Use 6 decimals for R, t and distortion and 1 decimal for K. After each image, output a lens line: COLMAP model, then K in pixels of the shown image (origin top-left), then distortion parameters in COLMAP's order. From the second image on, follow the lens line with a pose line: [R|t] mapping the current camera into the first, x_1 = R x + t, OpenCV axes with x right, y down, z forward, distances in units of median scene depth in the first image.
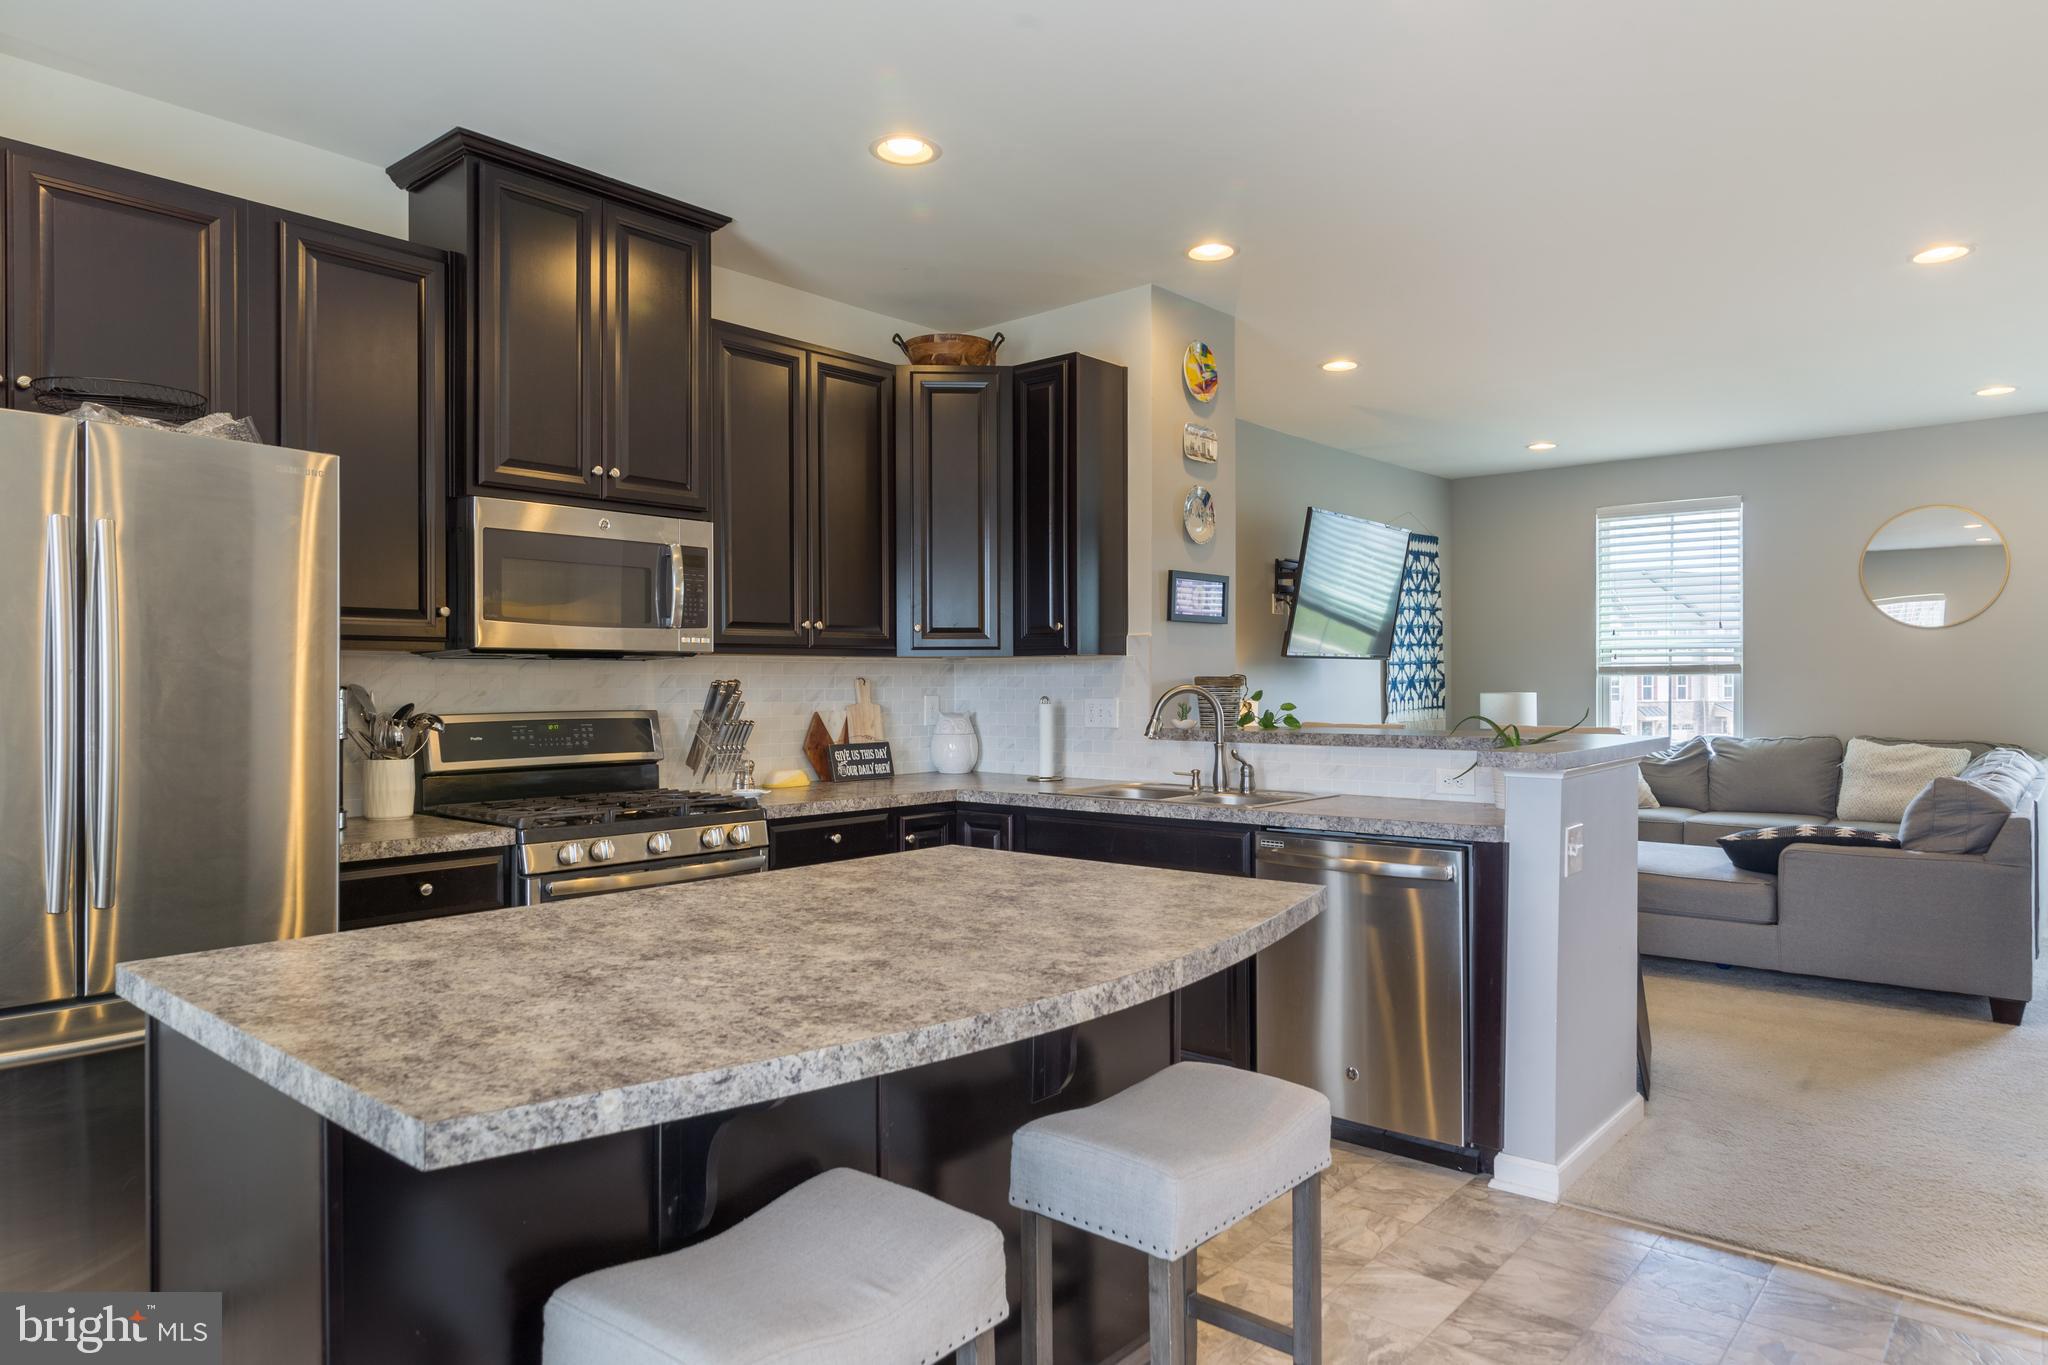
lens RADIAL K [[1241.0, 0, 1028.2], [0, 1241.0, 679.1], [0, 0, 1]] dist [0.023444, -0.007233]
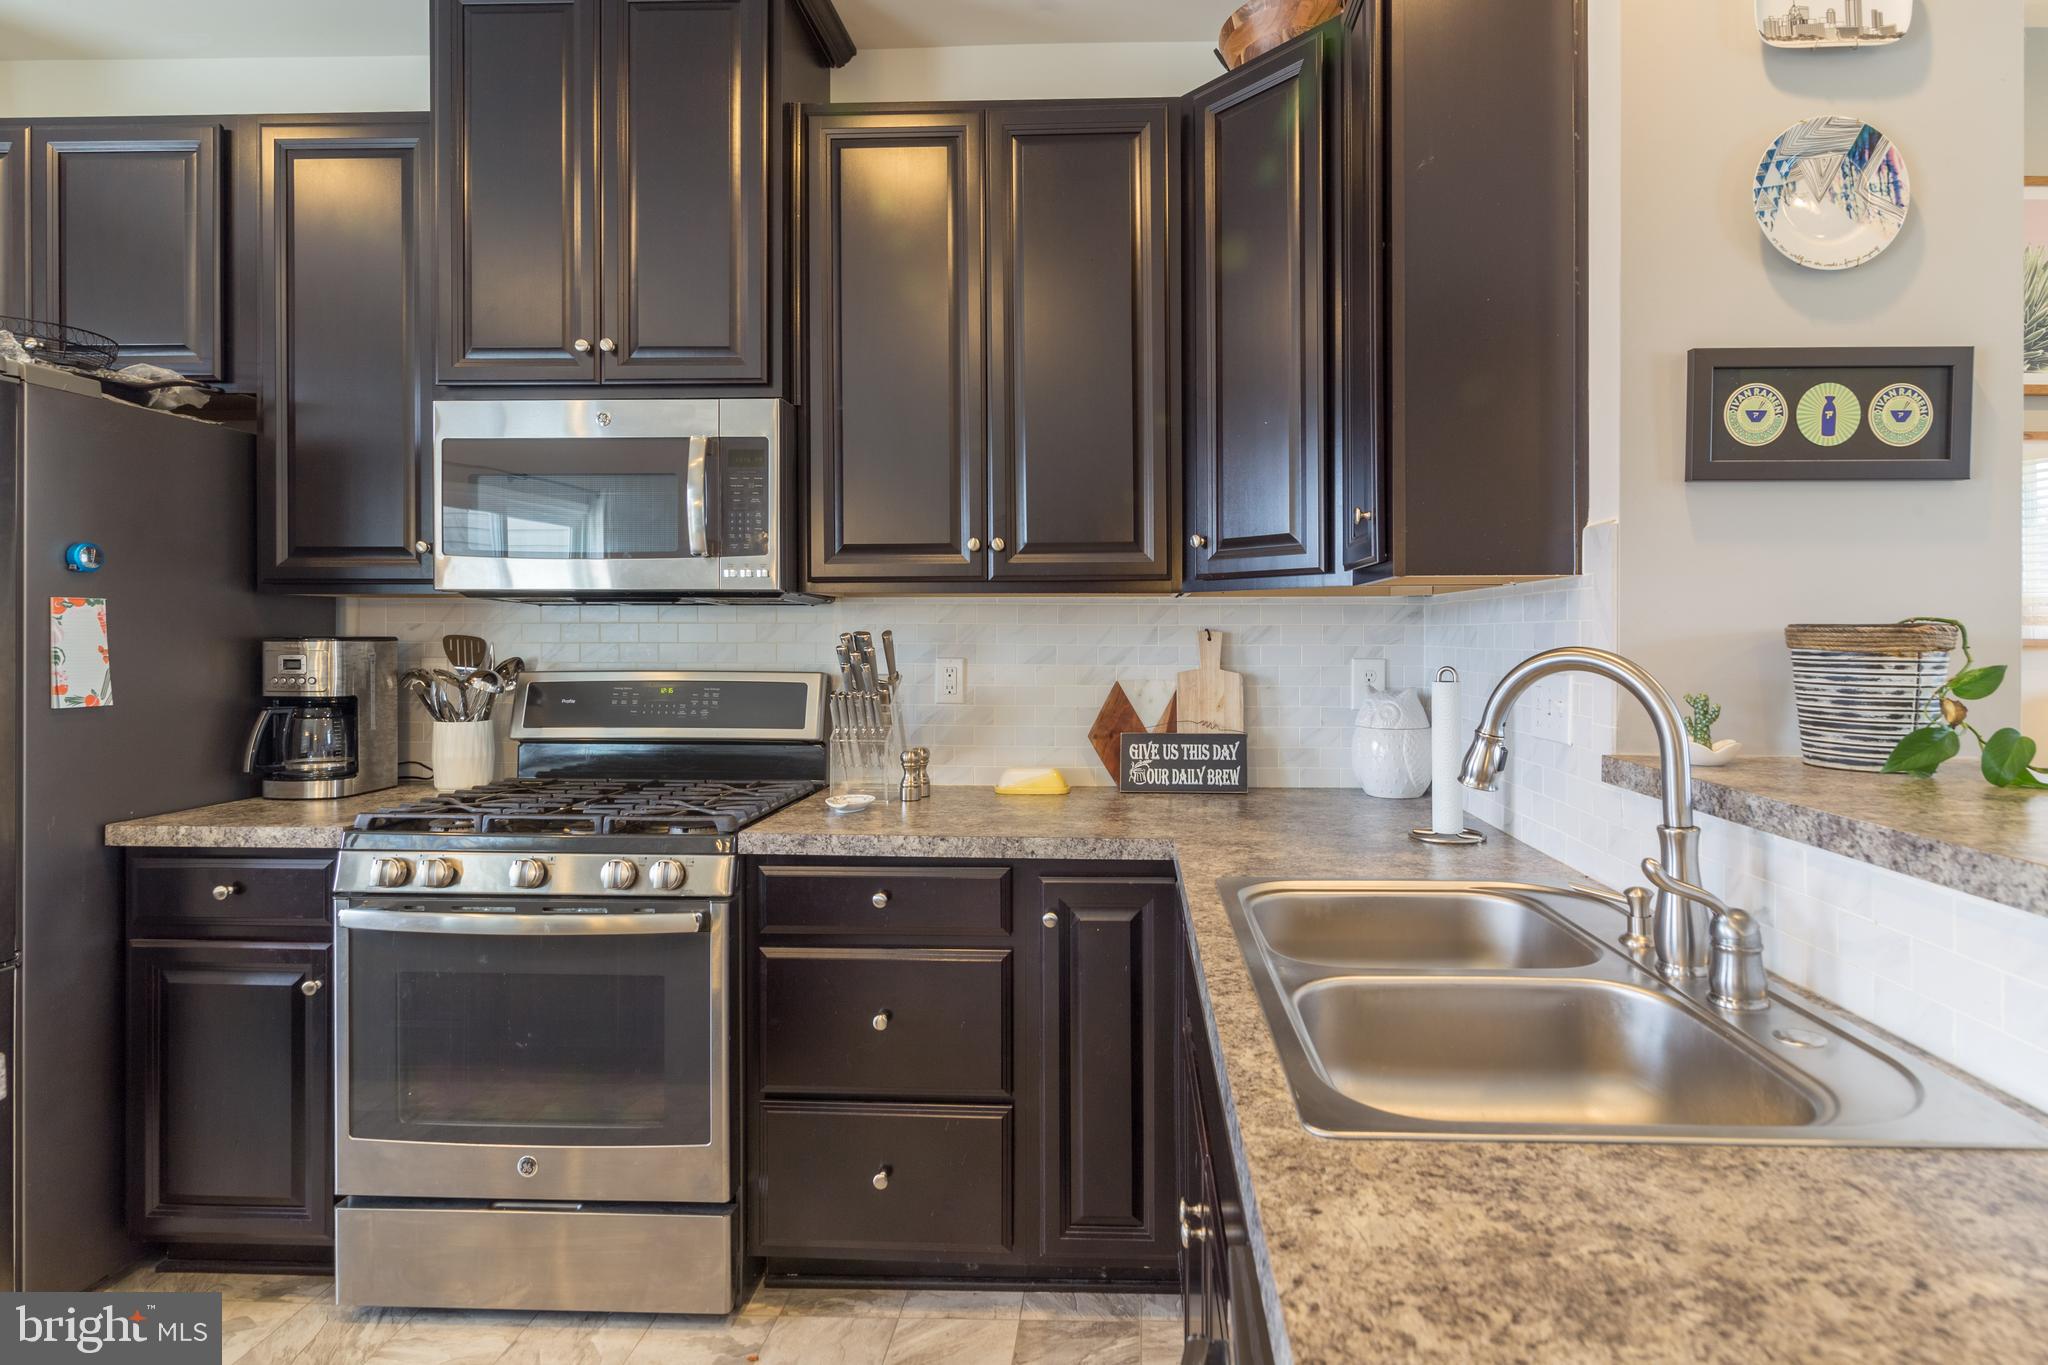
lens RADIAL K [[1051.4, 0, 1099.4], [0, 1051.4, 637.8], [0, 0, 1]] dist [-0.003910, -0.000195]
pose [[0.631397, 0.006970, -0.775429, 0.242216], [-0.001631, 0.999969, 0.007660, -0.000347], [0.775458, -0.003572, 0.631389, 0.622205]]
